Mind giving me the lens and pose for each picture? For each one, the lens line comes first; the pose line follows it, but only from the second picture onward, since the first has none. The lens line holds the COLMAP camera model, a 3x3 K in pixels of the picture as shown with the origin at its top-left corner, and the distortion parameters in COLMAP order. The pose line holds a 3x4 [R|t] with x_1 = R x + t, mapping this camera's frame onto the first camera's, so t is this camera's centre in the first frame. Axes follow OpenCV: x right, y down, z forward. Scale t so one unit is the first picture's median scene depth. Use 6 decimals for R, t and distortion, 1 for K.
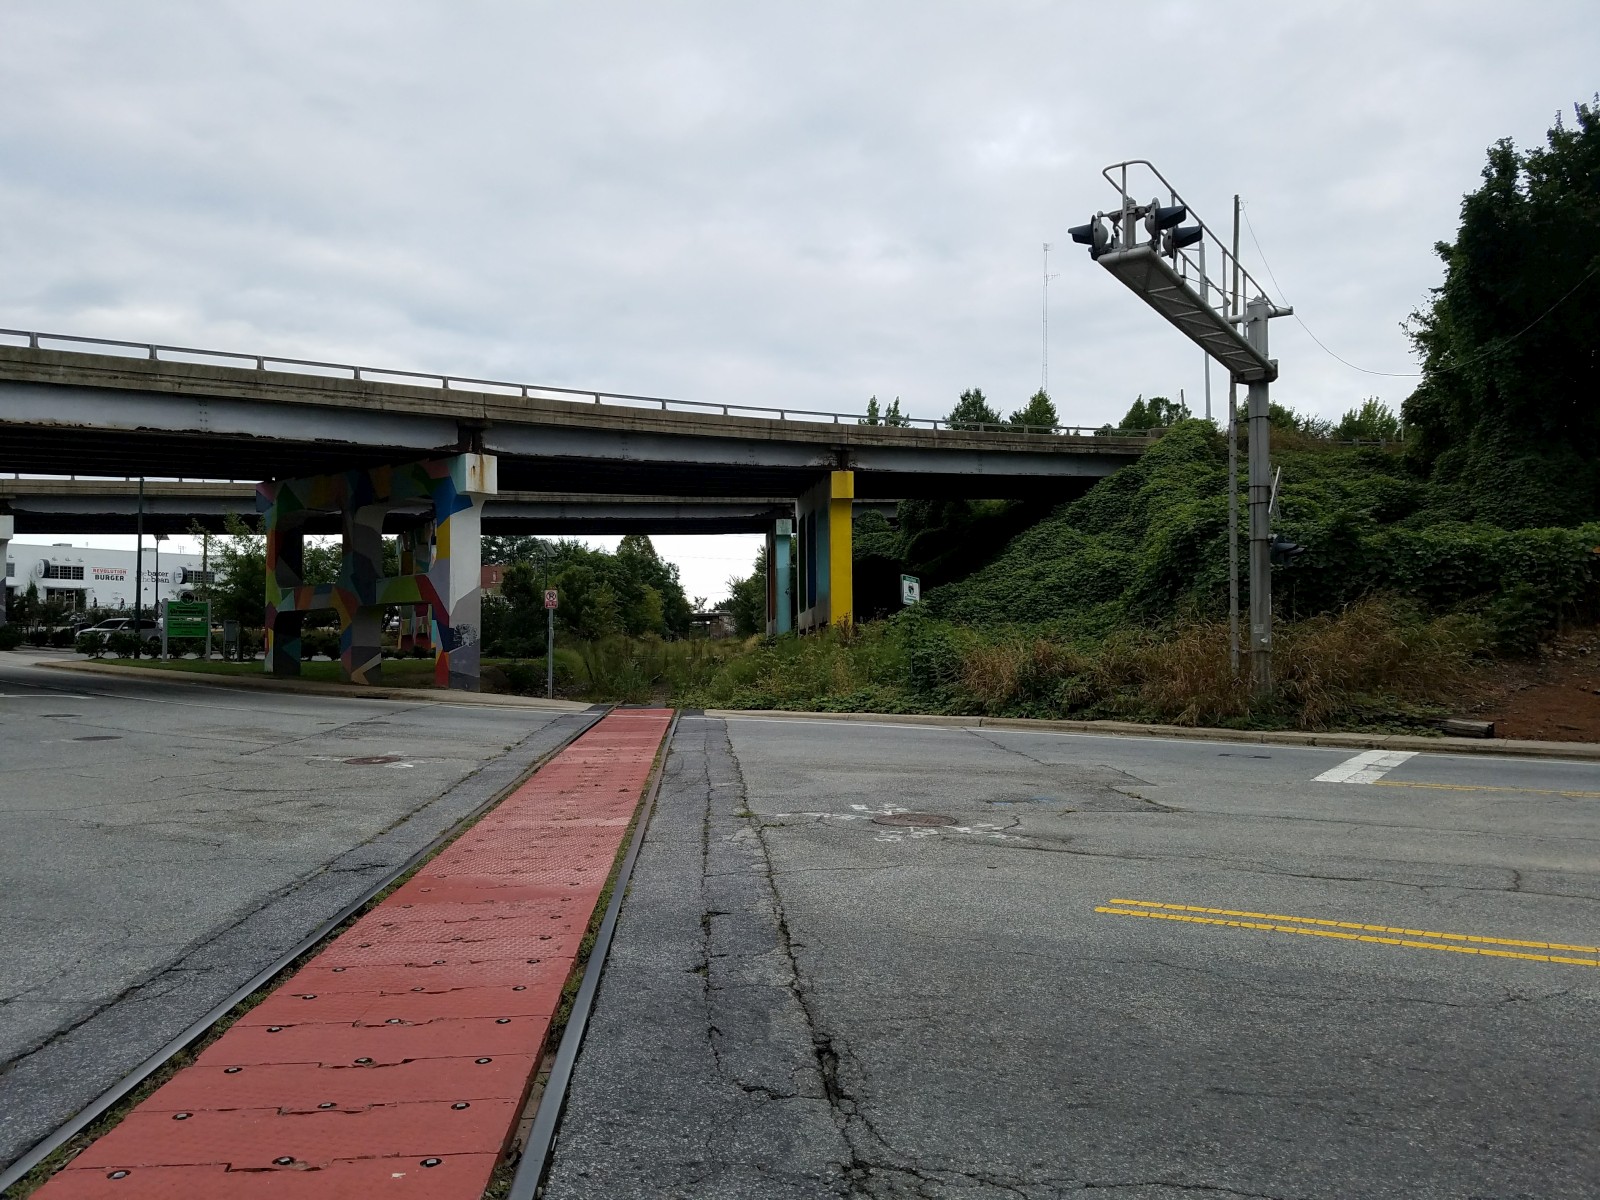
lens RADIAL K [[1213.4, 0, 796.9], [0, 1213.4, 604.5], [0, 0, 1]] dist [0.206884, -0.373435]
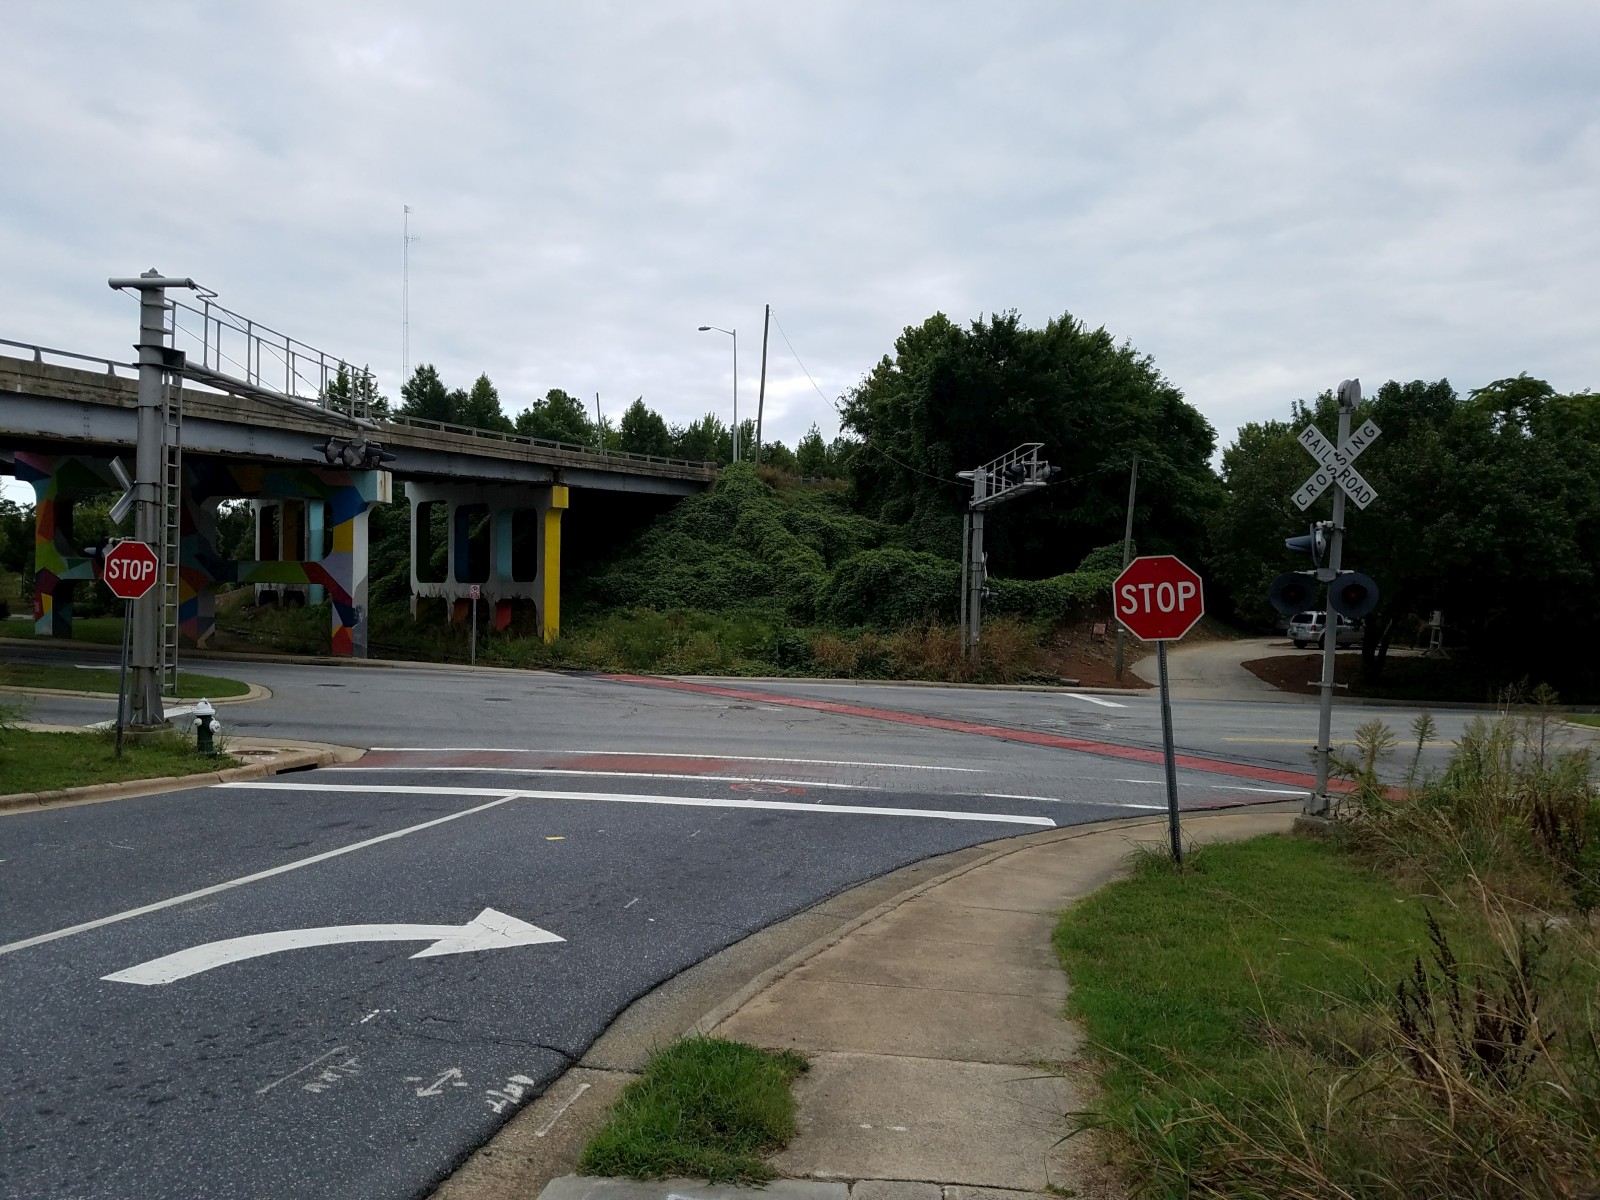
lens RADIAL K [[1213.4, 0, 796.9], [0, 1213.4, 604.5], [0, 0, 1]] dist [0.206884, -0.373435]
pose [[0.811996, 0.021855, 0.583254, -0.628916], [-0.051892, 0.998045, 0.034846, -0.050548], [-0.581352, -0.058561, 0.811542, -0.272838]]
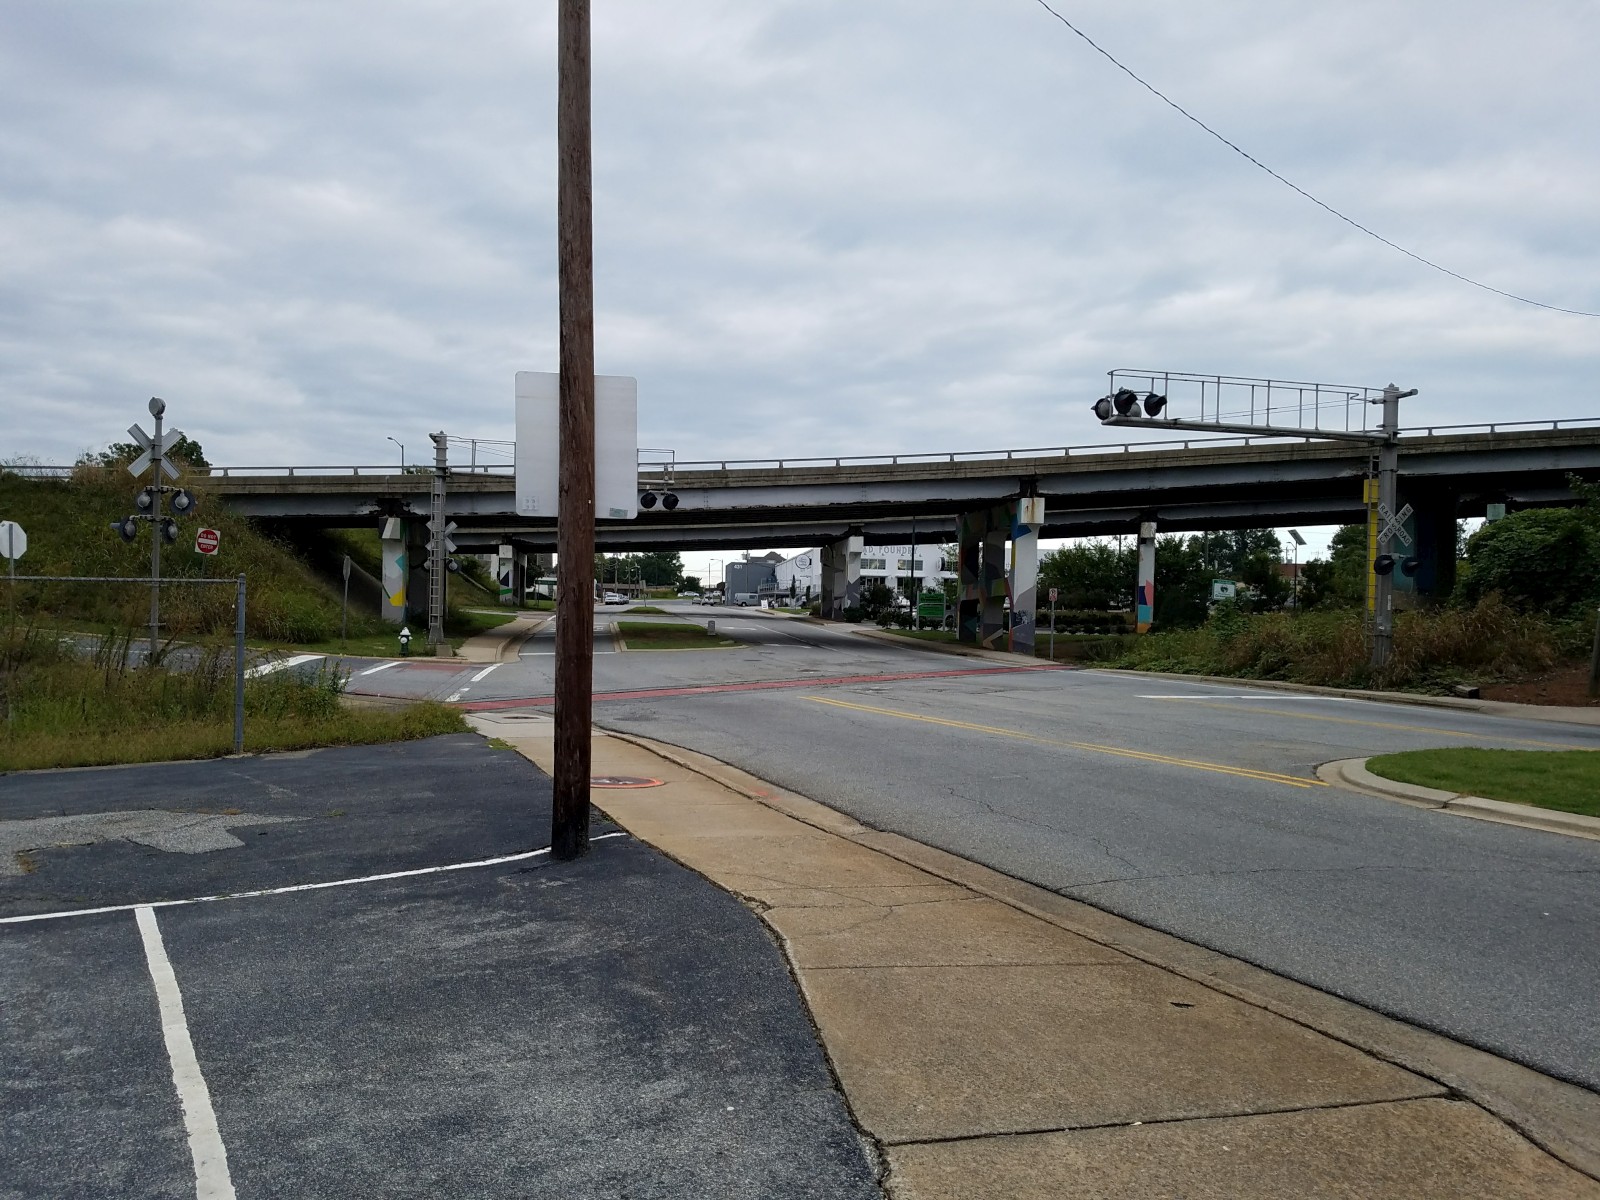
lens RADIAL K [[1213.4, 0, 796.9], [0, 1213.4, 604.5], [0, 0, 1]] dist [0.206884, -0.373435]
pose [[0.748048, 0.004201, -0.663631, 0.514814], [0.007370, 0.999866, 0.014638, -0.014672], [0.663604, -0.015841, 0.747917, -0.315949]]
